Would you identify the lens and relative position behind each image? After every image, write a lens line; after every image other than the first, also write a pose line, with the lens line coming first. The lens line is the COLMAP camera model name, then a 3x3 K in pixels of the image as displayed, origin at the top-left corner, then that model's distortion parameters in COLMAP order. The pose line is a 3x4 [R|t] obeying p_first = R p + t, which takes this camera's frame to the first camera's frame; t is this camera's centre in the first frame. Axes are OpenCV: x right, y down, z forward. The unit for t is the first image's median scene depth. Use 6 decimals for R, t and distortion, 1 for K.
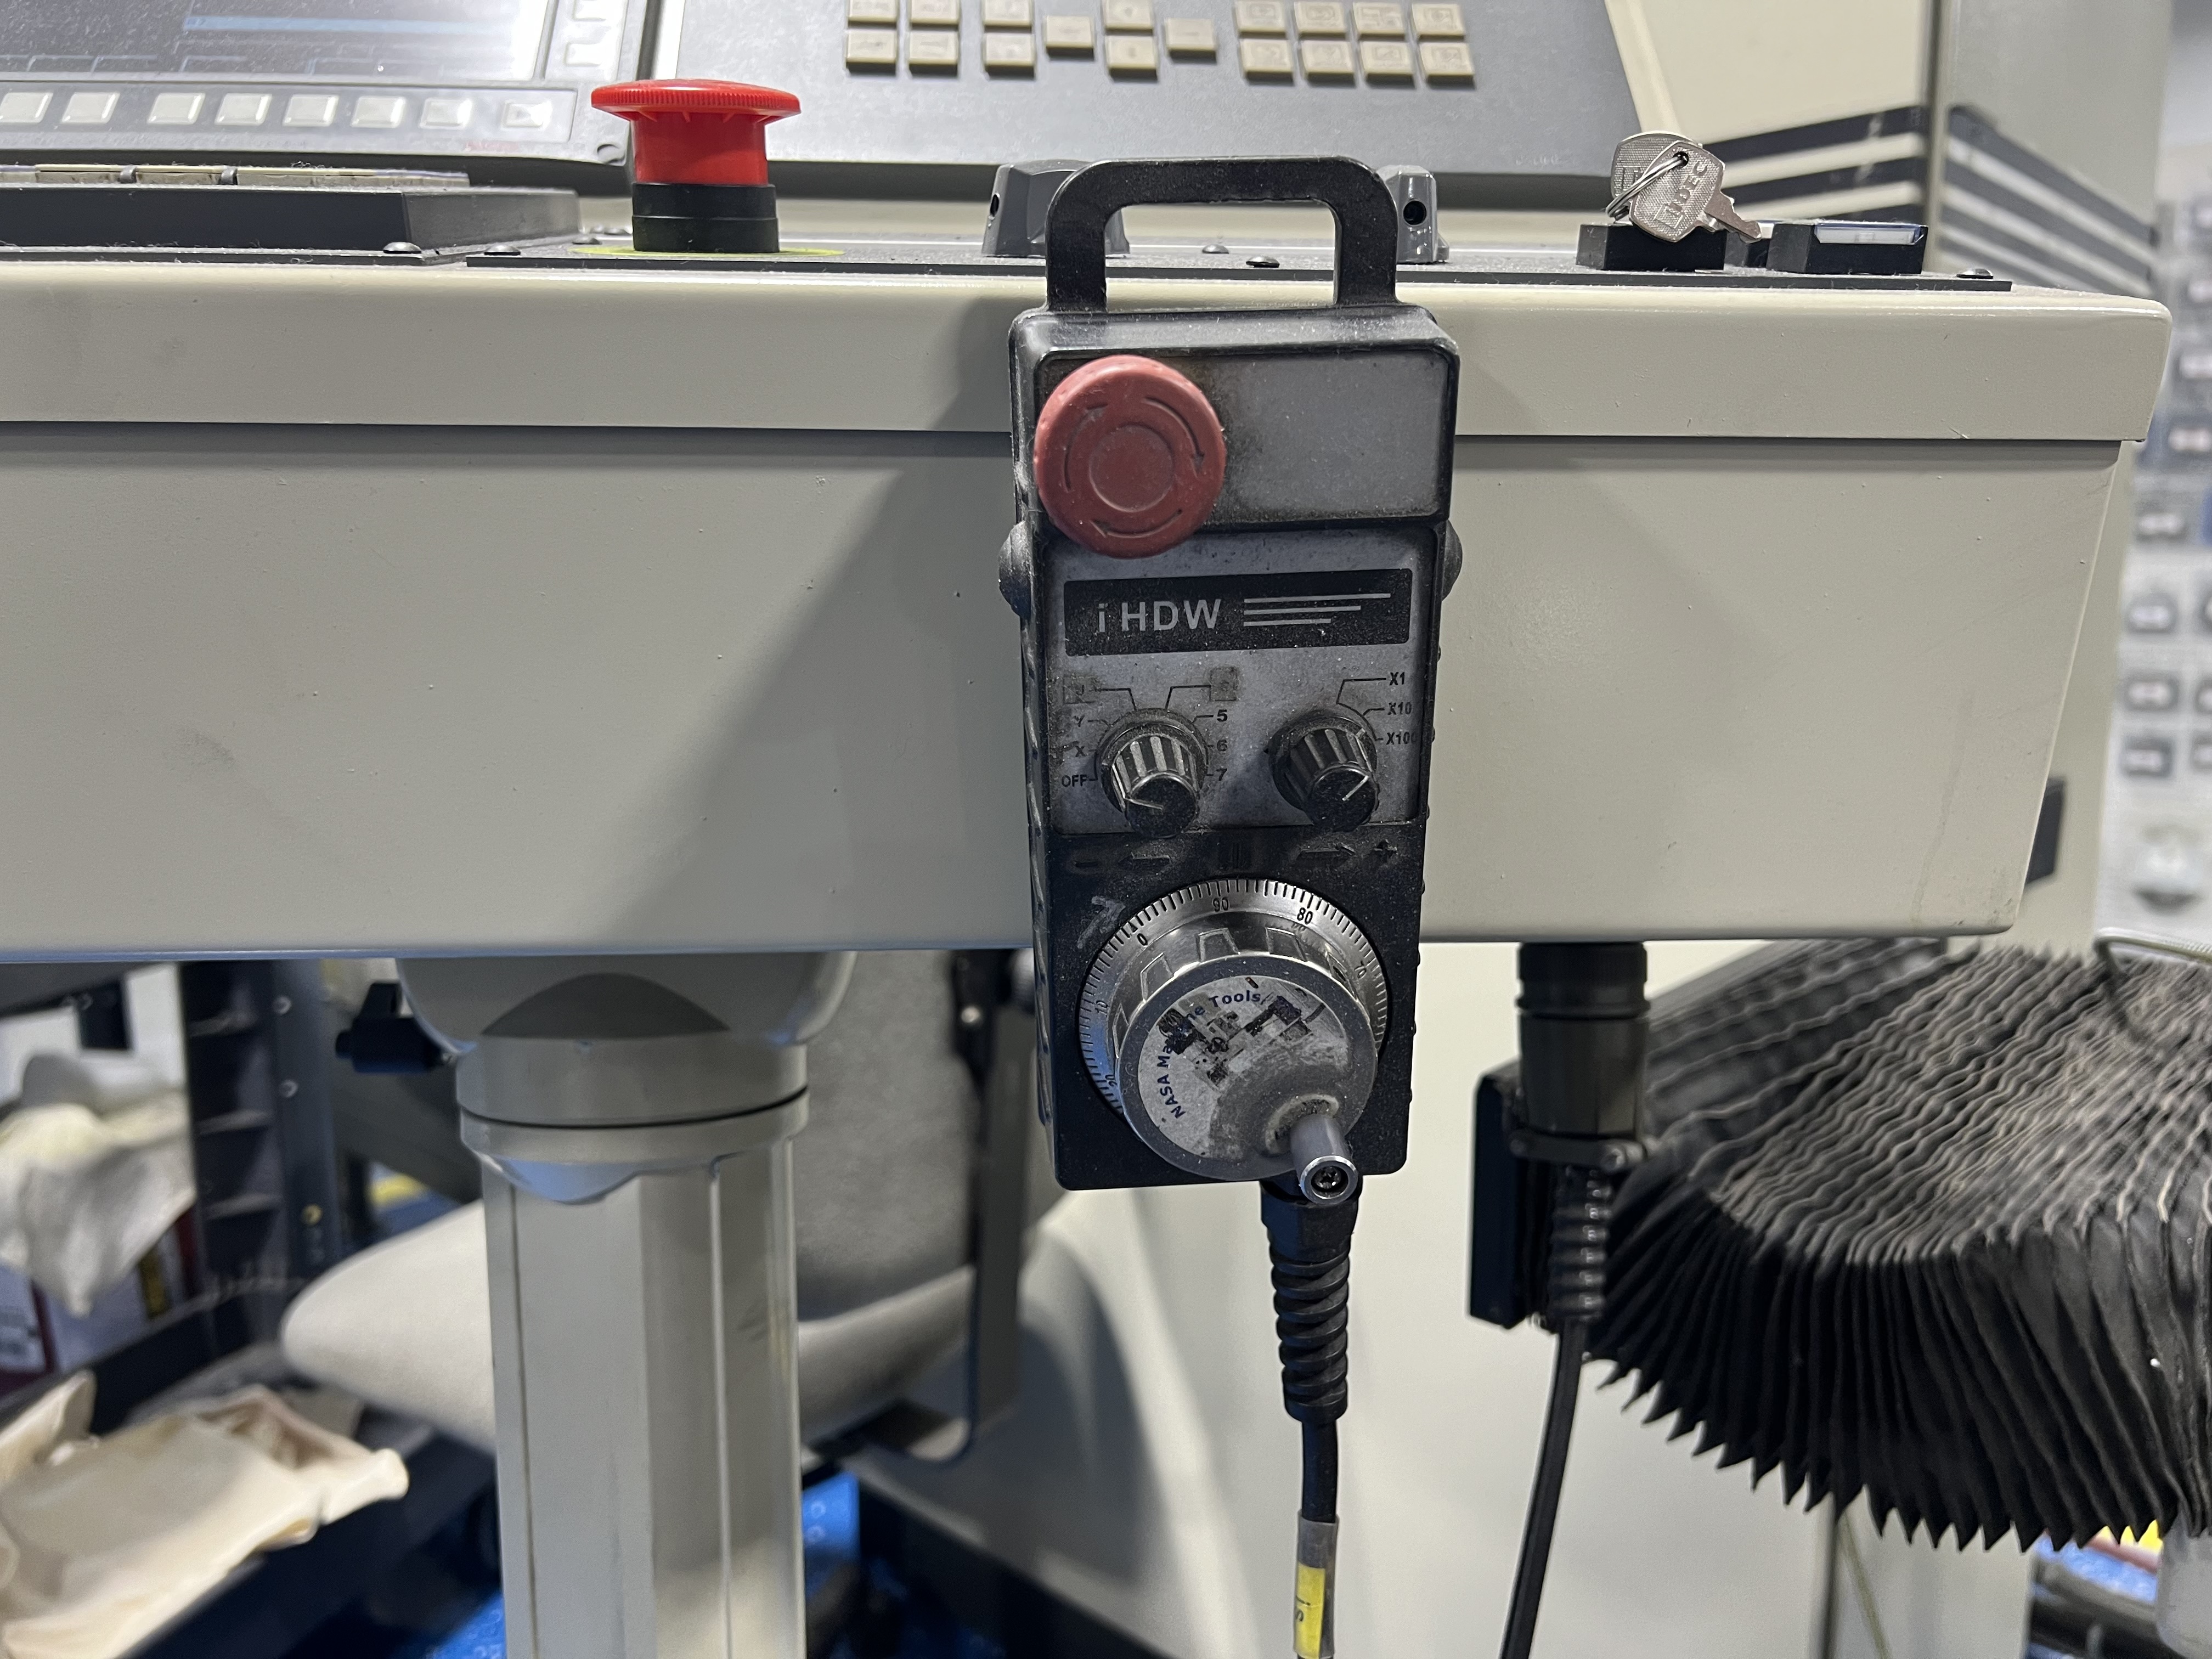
lens RADIAL K [[1703.7, 0, 1106.0], [0, 1703.7, 829.5], [0, 0, 1]] dist [0.006997, -0.007092]
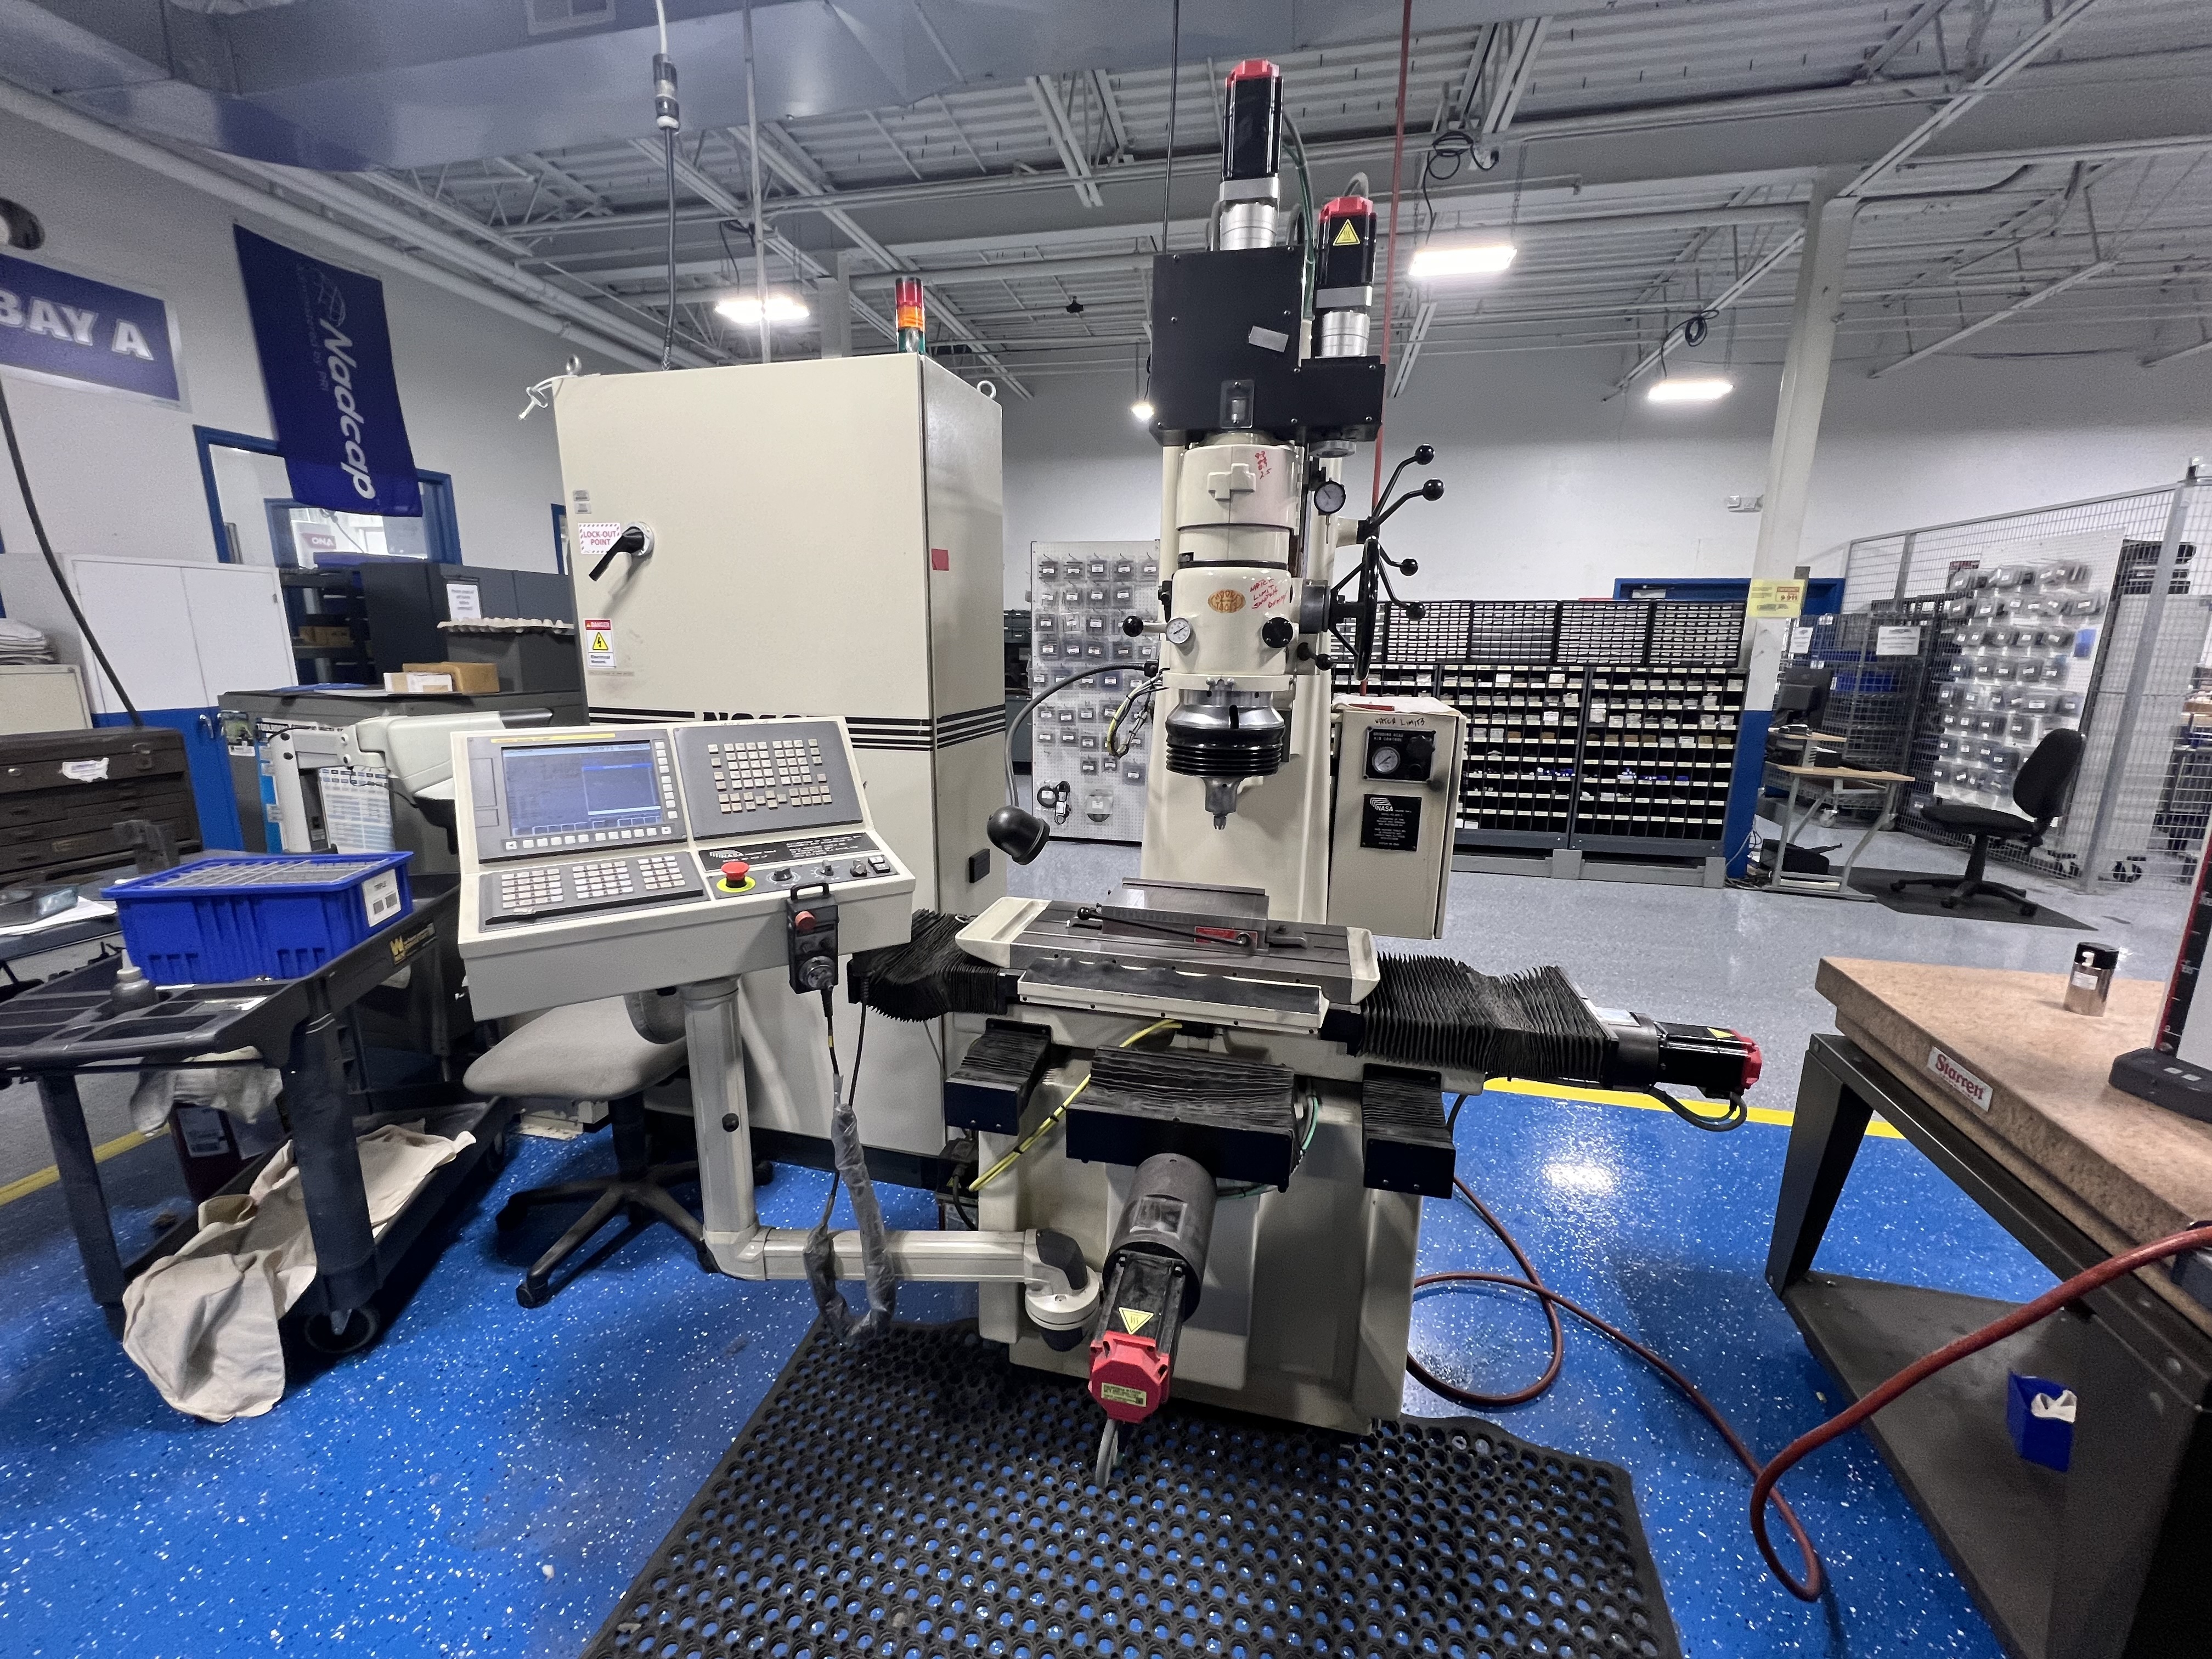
lens RADIAL K [[888.9, 0, 1106.0], [0, 888.9, 829.5], [0, 0, 1]] dist [-0.000617, -0.000594]
pose [[0.871752, -0.091468, 0.481334, -0.208156], [0.057855, 0.994763, 0.084253, -0.249944], [-0.486520, -0.045600, 0.872479, -1.001167]]
